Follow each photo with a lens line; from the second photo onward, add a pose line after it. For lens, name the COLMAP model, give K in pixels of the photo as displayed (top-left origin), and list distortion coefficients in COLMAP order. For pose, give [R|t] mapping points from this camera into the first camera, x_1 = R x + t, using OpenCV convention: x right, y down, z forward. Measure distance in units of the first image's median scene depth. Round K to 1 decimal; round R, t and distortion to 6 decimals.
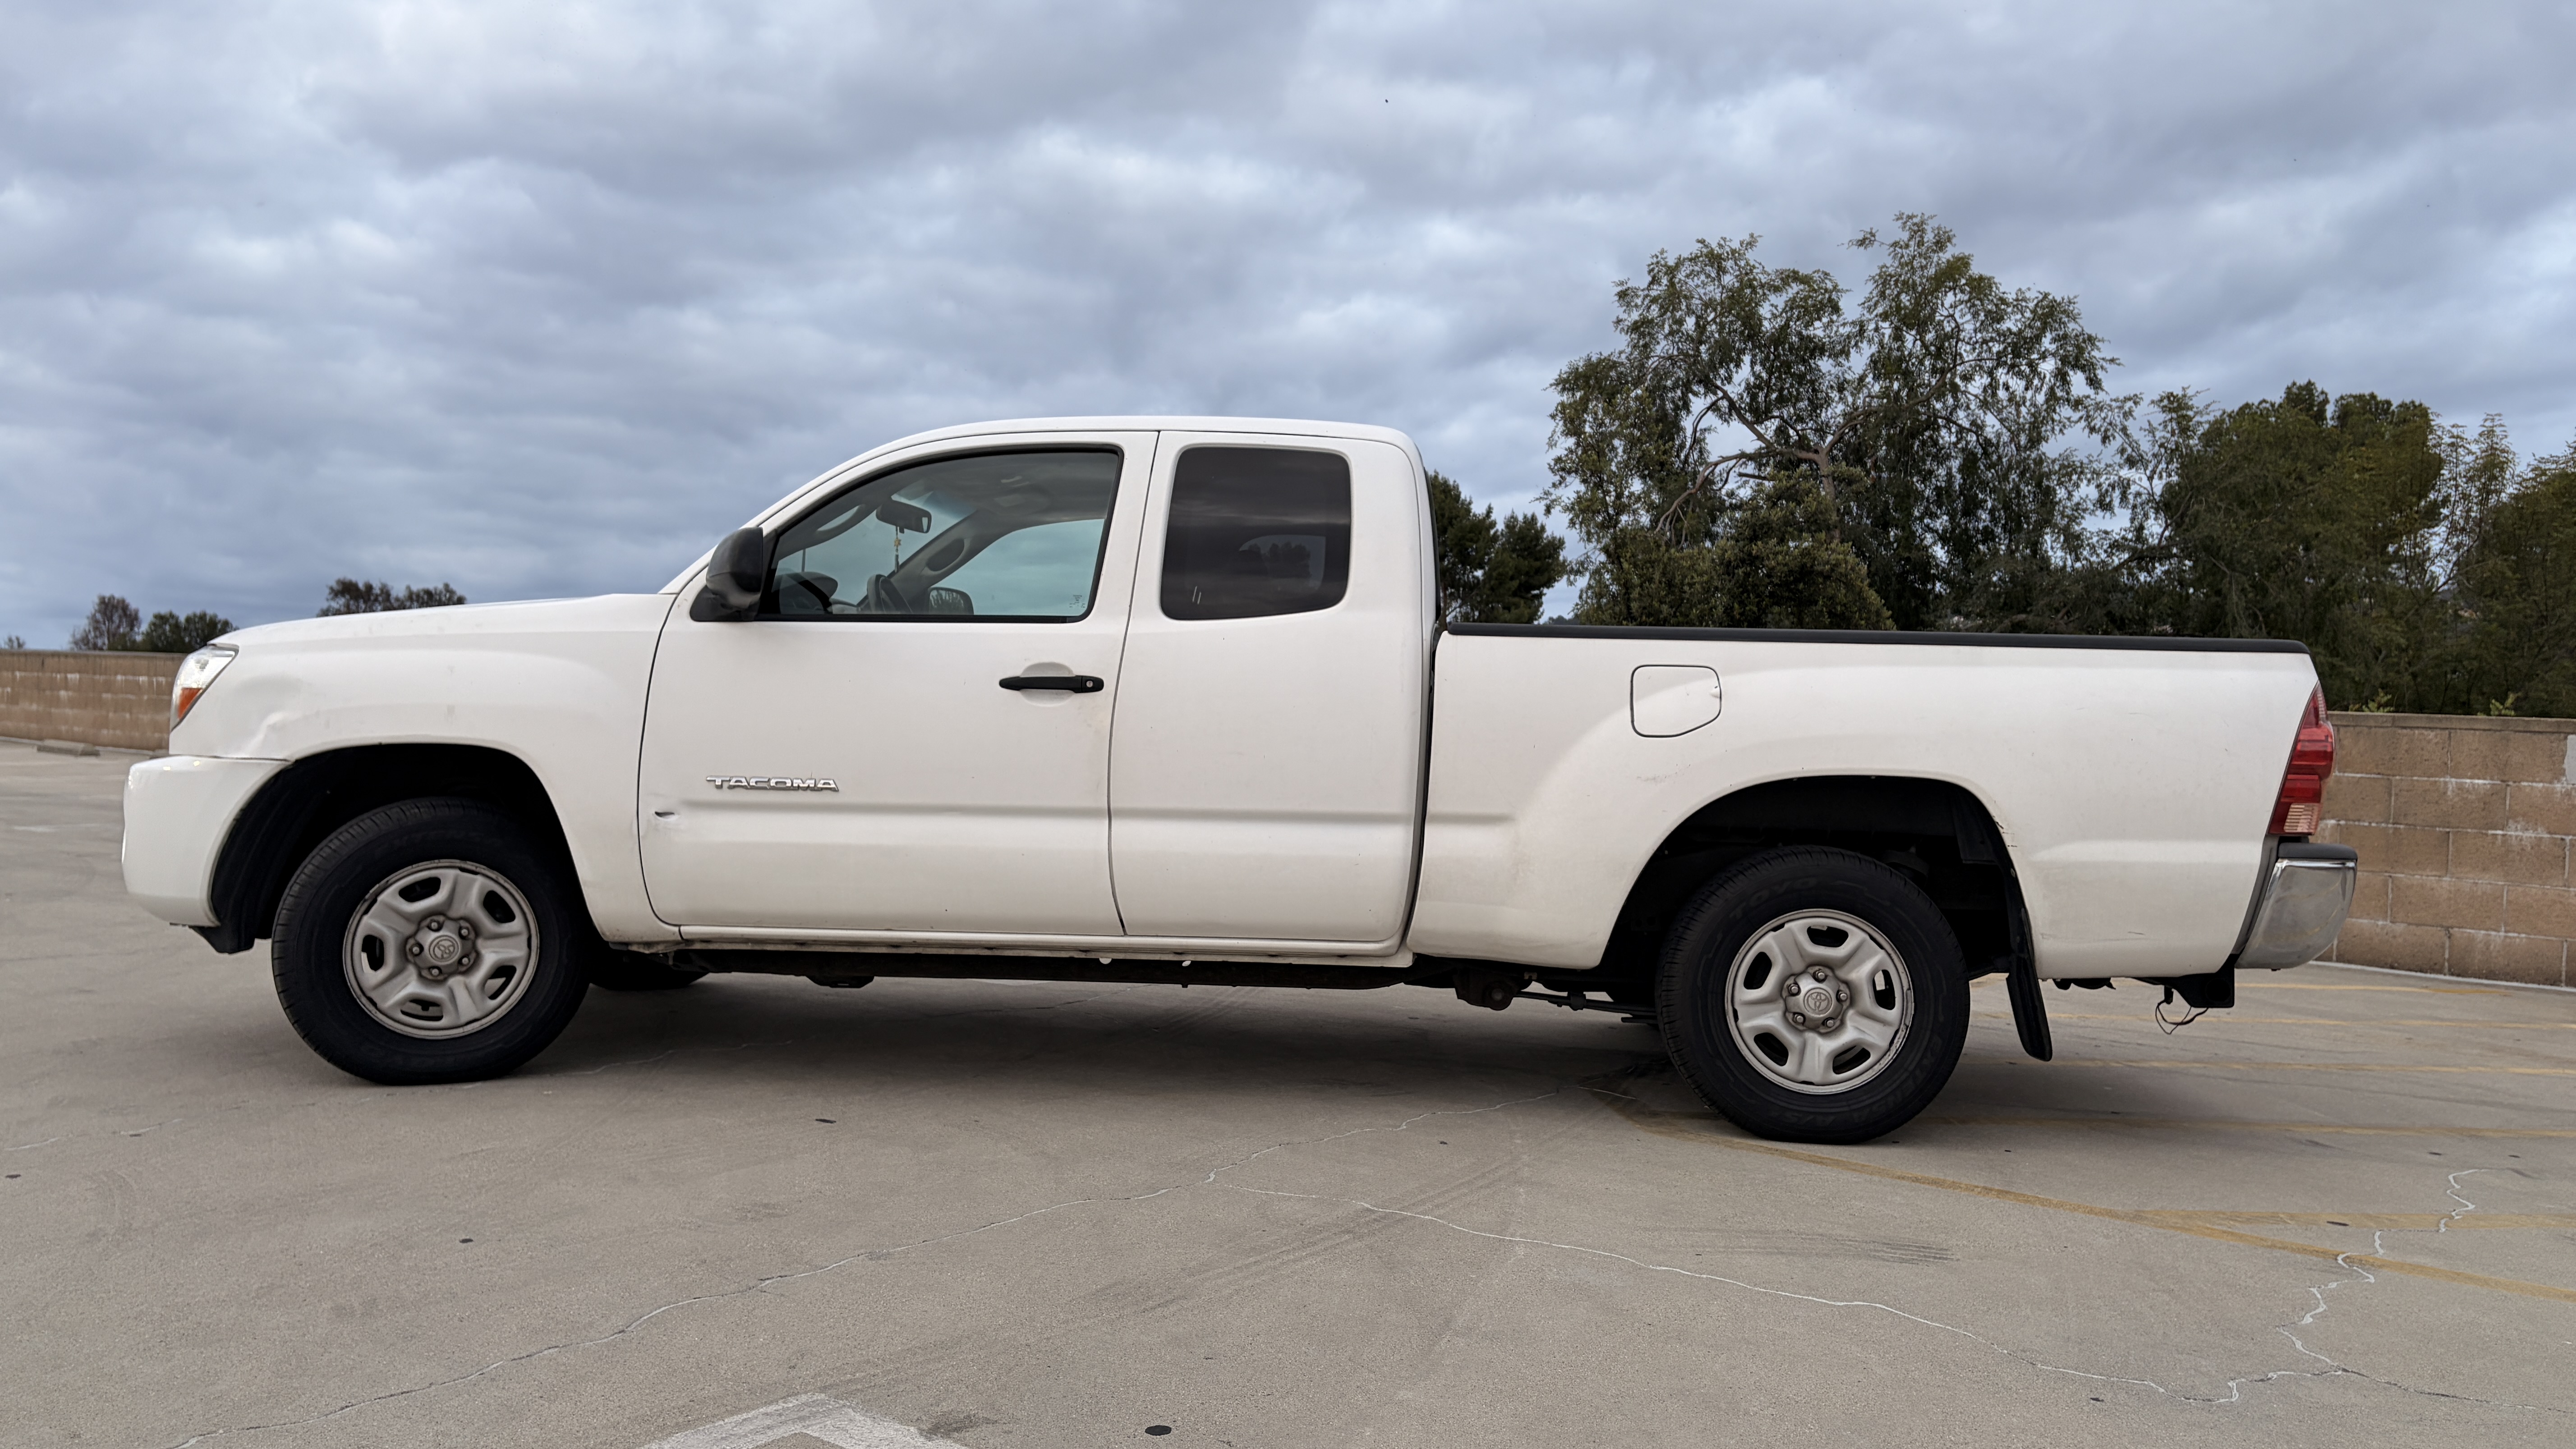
lens RADIAL K [[2107.5, 0, 1323.7], [0, 2107.5, 714.4], [0, 0, 1]] dist [0.042807, -0.000207]
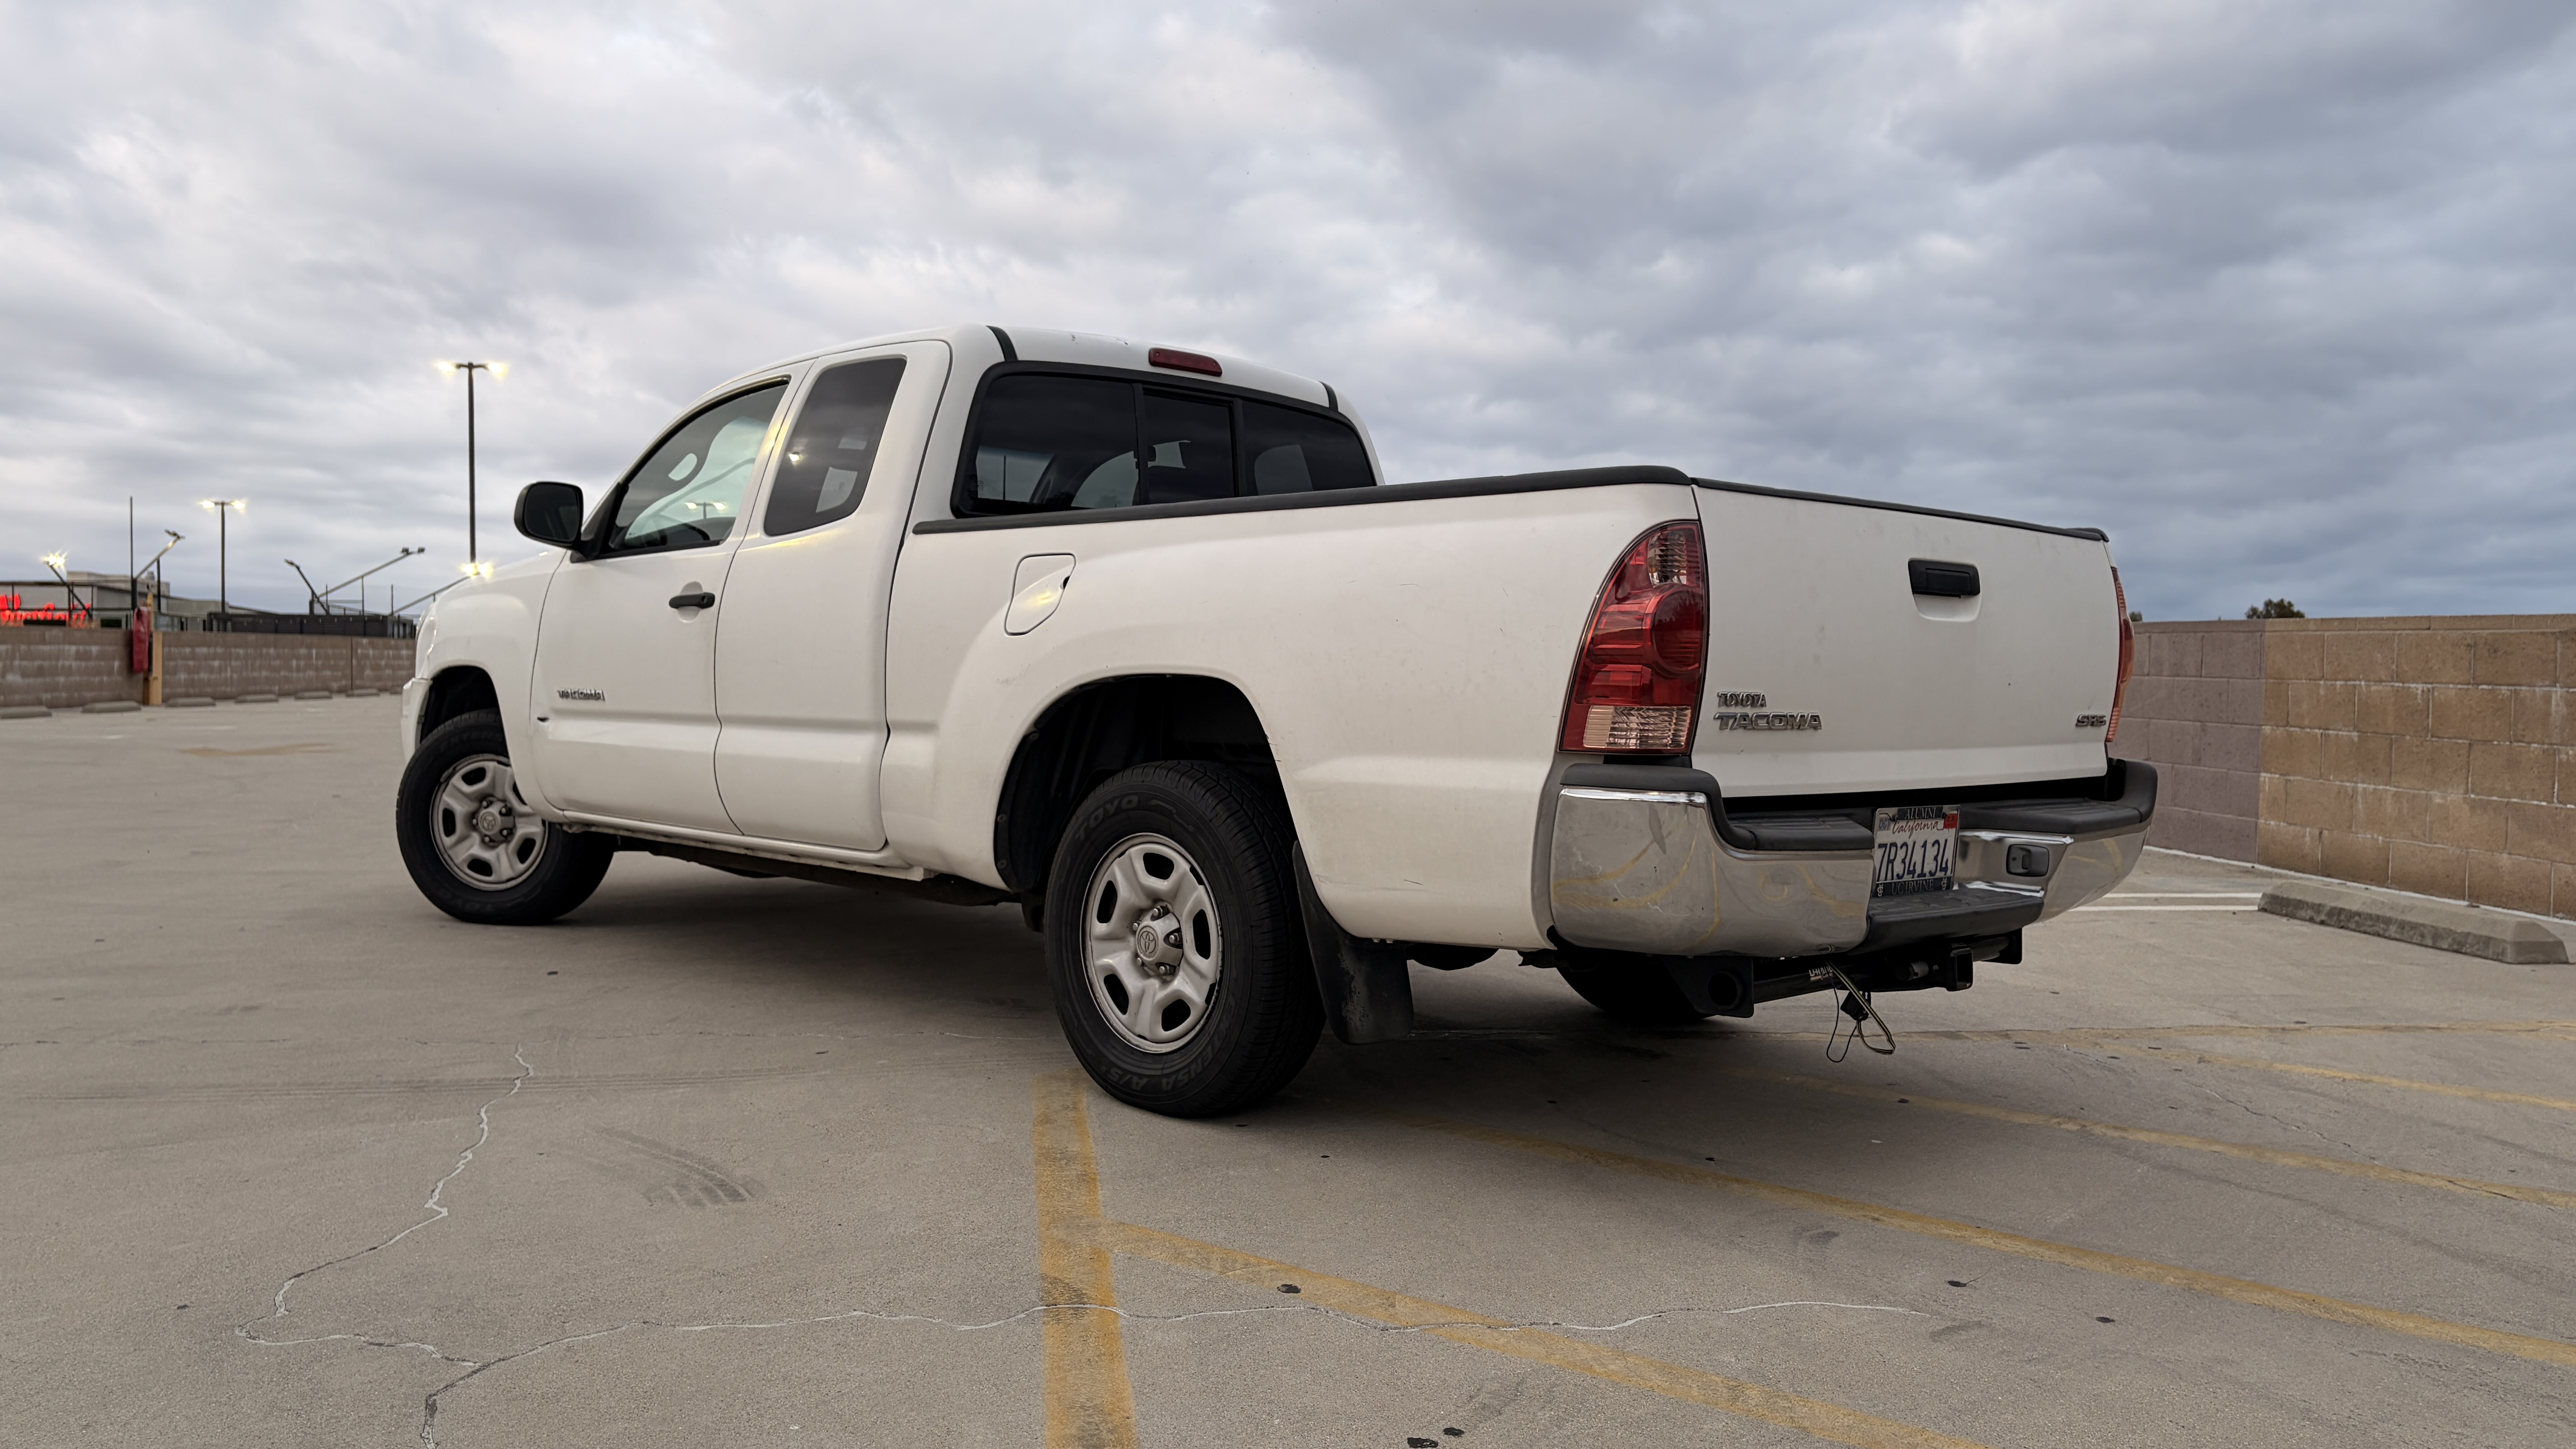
lens RADIAL K [[2076.2, 0, 1288.0], [0, 2076.2, 724.5], [0, 0, 1]] dist [0.041359, -0.004110]
pose [[0.693223, 0.002587, -0.720718, 0.841960], [0.005377, 0.999947, 0.008762, 0.040465], [0.720703, -0.009949, 0.693173, 0.449929]]
